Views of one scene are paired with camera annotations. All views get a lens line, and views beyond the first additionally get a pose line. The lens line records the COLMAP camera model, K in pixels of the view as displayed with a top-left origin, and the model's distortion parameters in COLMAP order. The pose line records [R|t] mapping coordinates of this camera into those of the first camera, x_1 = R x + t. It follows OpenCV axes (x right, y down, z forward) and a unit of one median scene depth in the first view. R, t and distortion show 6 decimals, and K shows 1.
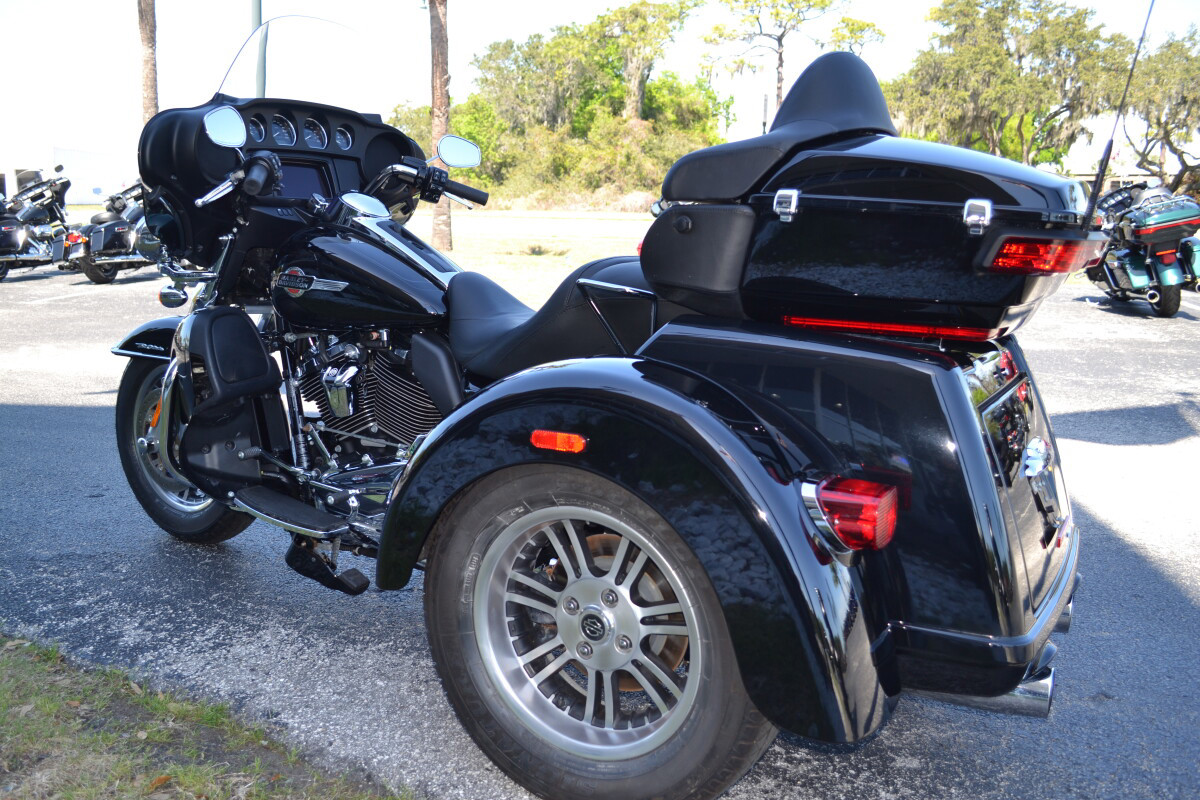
lens RADIAL K [[1044.7, 0, 587.4], [0, 1044.7, 411.1], [0, 0, 1]] dist [-0.072272, 0.015512]
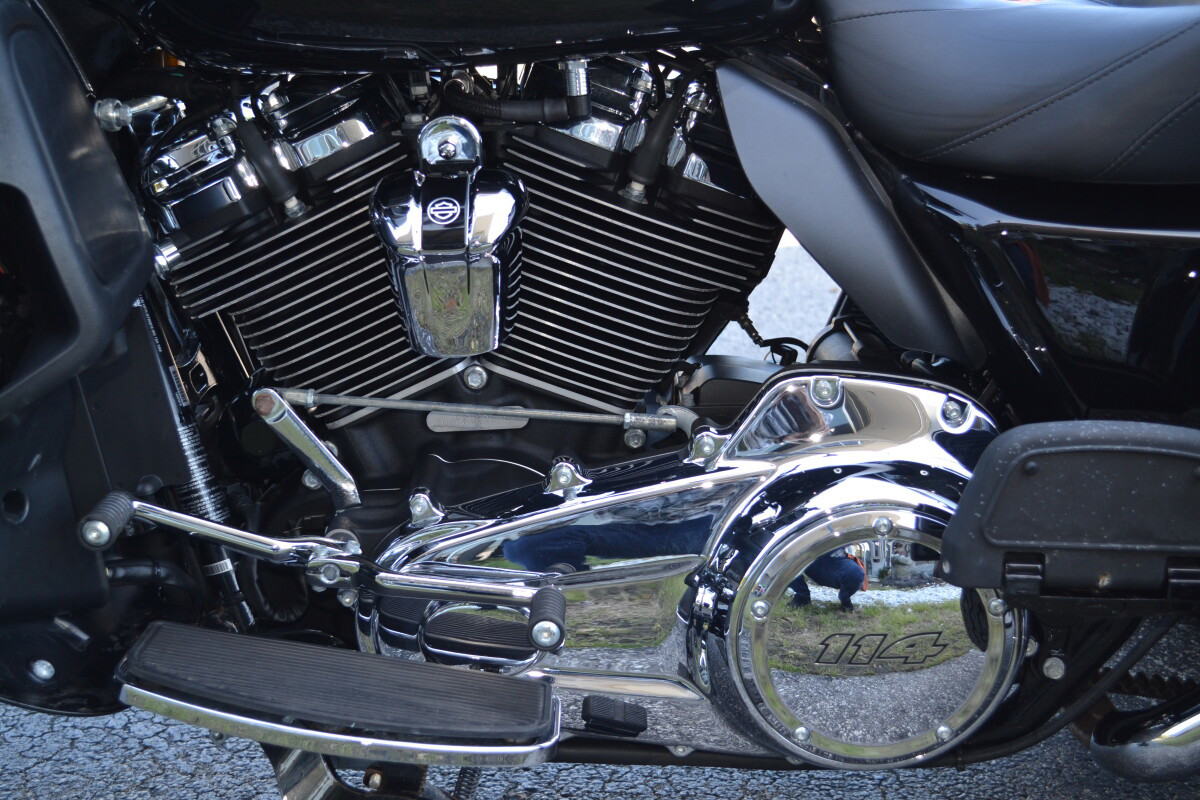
lens RADIAL K [[1565.7, 0, 587.0], [0, 1565.7, 432.3], [0, 0, 1]] dist [-0.028275, 0.000000]
pose [[0.869970, -0.150066, 0.469715, -0.600588], [0.091862, 0.985214, 0.144620, -0.049848], [-0.484472, -0.082666, 0.870892, 0.807426]]
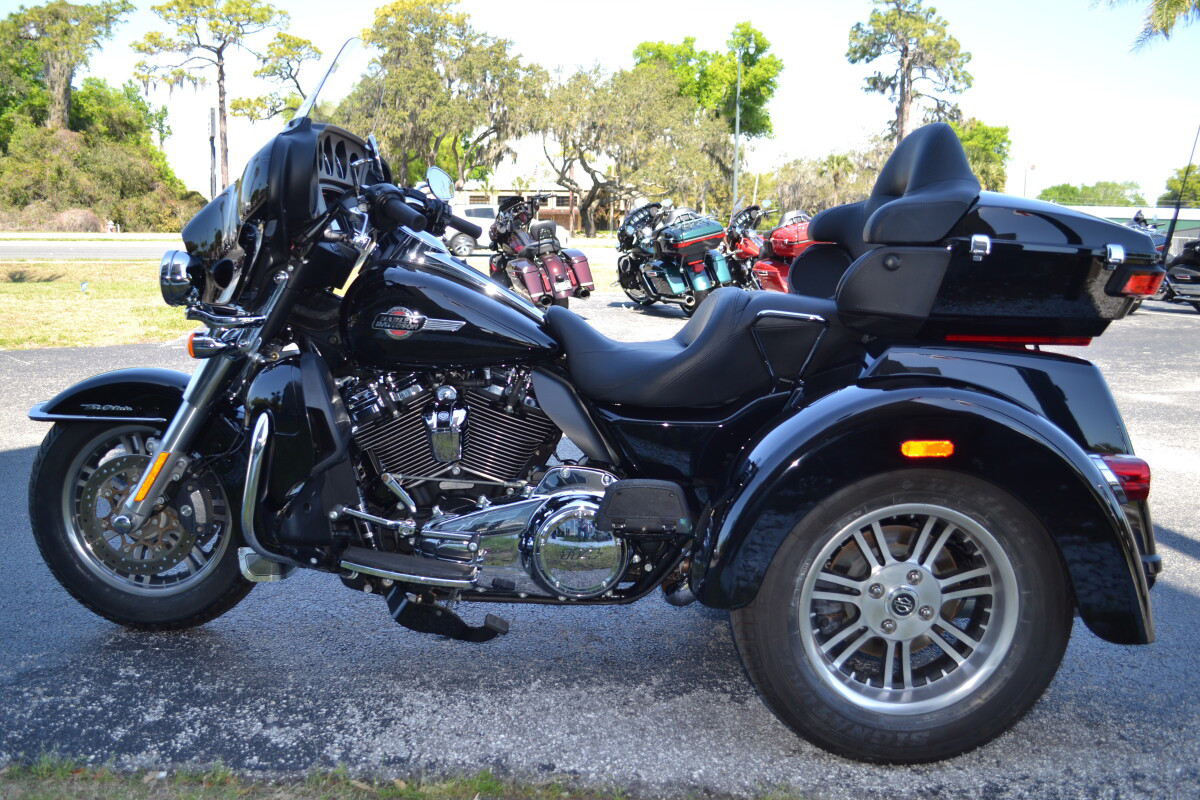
lens RADIAL K [[1044.7, 0, 568.1], [0, 1044.7, 416.8], [0, 0, 1]] dist [-0.072272, 0.015512]
pose [[0.874663, -0.086887, 0.476881, -0.841429], [0.091203, 0.995732, 0.014142, -0.054486], [-0.476074, 0.031124, 0.878854, 0.137068]]
